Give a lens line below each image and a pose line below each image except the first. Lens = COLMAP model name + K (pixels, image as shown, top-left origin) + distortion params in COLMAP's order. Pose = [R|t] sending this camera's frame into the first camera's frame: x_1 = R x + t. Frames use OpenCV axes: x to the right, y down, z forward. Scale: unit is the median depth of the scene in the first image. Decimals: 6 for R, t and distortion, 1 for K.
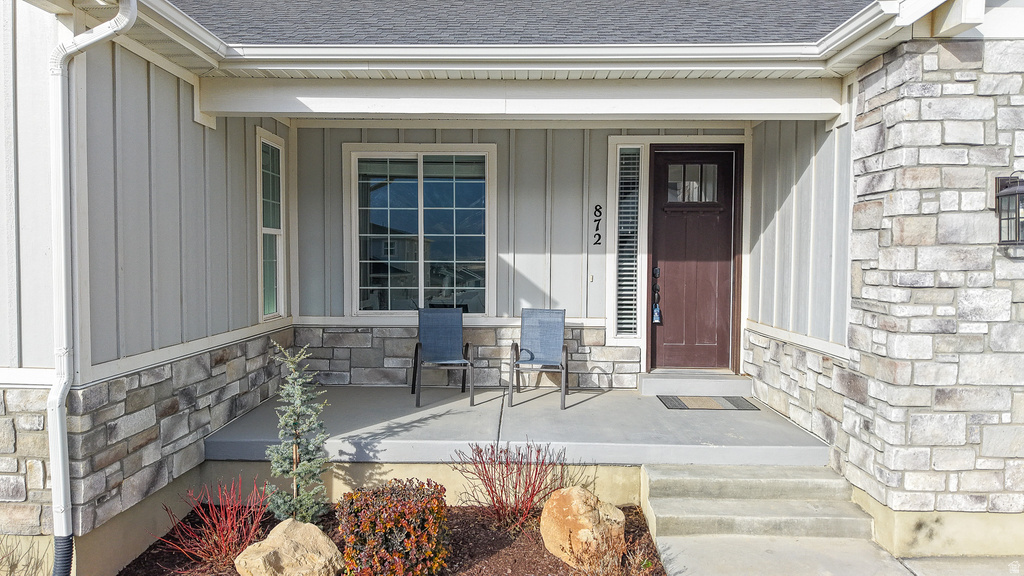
lens RADIAL K [[690.4, 0, 510.2], [0, 690.4, 285.5], [0, 0, 1]] dist [0.026559, -0.030979]
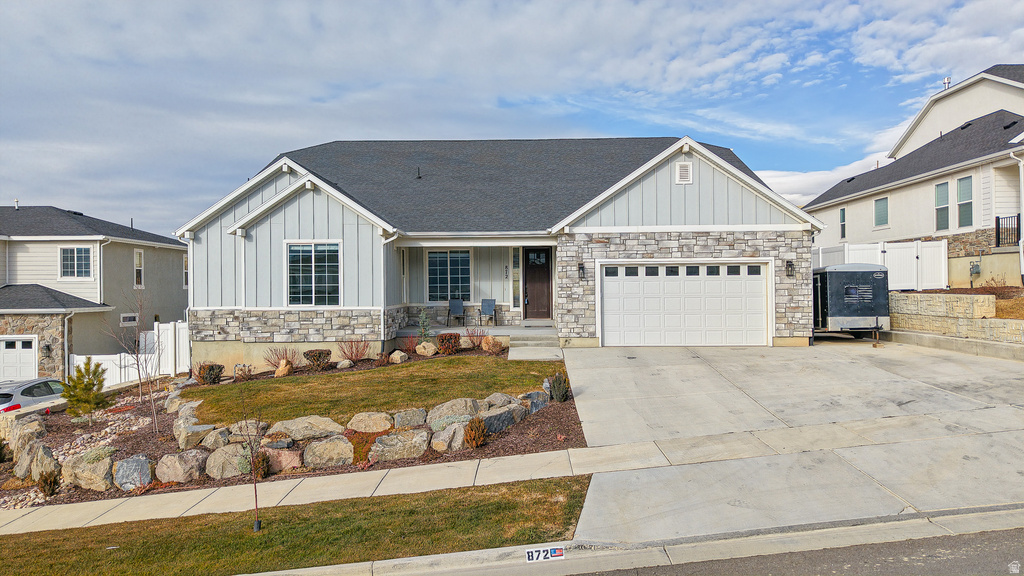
lens RADIAL K [[690.4, 0, 514.2], [0, 690.4, 284.7], [0, 0, 1]] dist [0.026559, -0.030979]
pose [[0.999806, -0.017789, 0.008411, 0.143795], [0.018140, 0.998877, -0.043758, 0.110930], [-0.007624, 0.043902, 0.999007, -2.207762]]
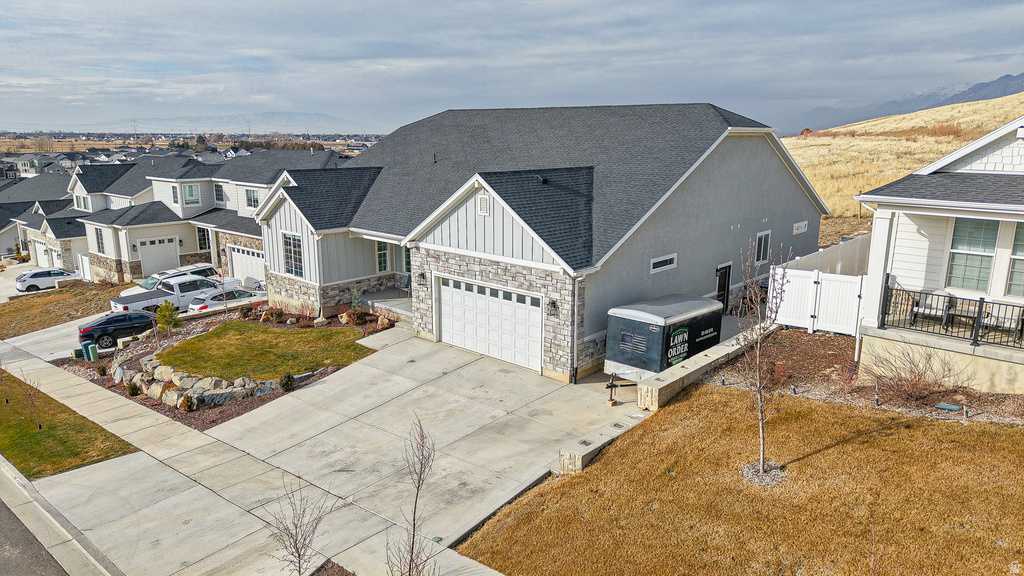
lens RADIAL K [[690.4, 0, 516.7], [0, 690.4, 293.4], [0, 0, 1]] dist [0.026559, -0.030979]
pose [[0.761825, 0.145681, -0.631189, 2.975131], [-0.026346, 0.980546, 0.194515, -0.673008], [0.647247, -0.131557, 0.750843, -1.666249]]
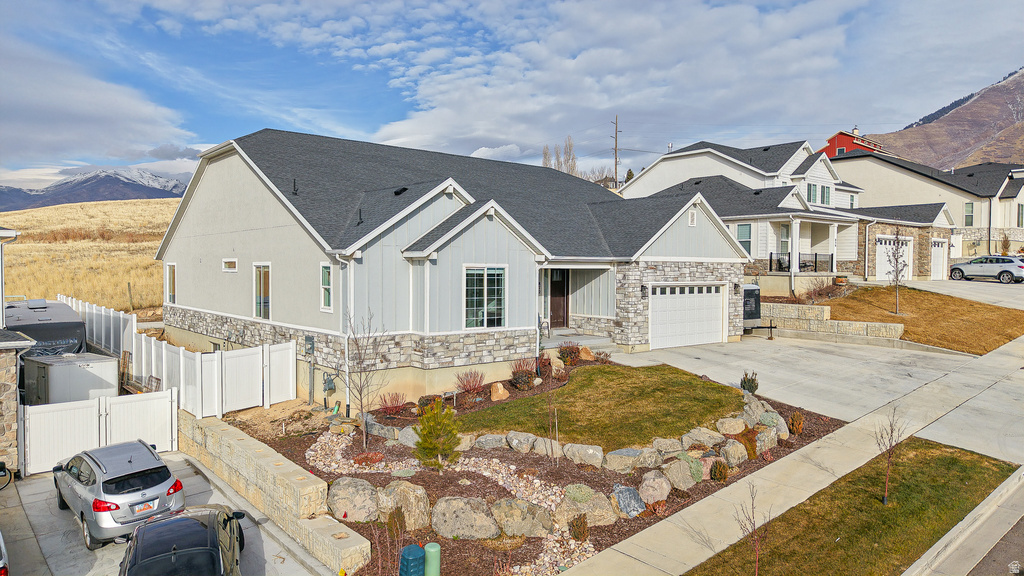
lens RADIAL K [[690.4, 0, 507.8], [0, 690.4, 288.0], [0, 0, 1]] dist [0.026559, -0.030979]
pose [[0.755668, -0.023218, 0.654543, -2.423472], [0.027367, 0.999618, 0.003864, -0.113906], [-0.654383, 0.014993, 0.756015, -1.630155]]
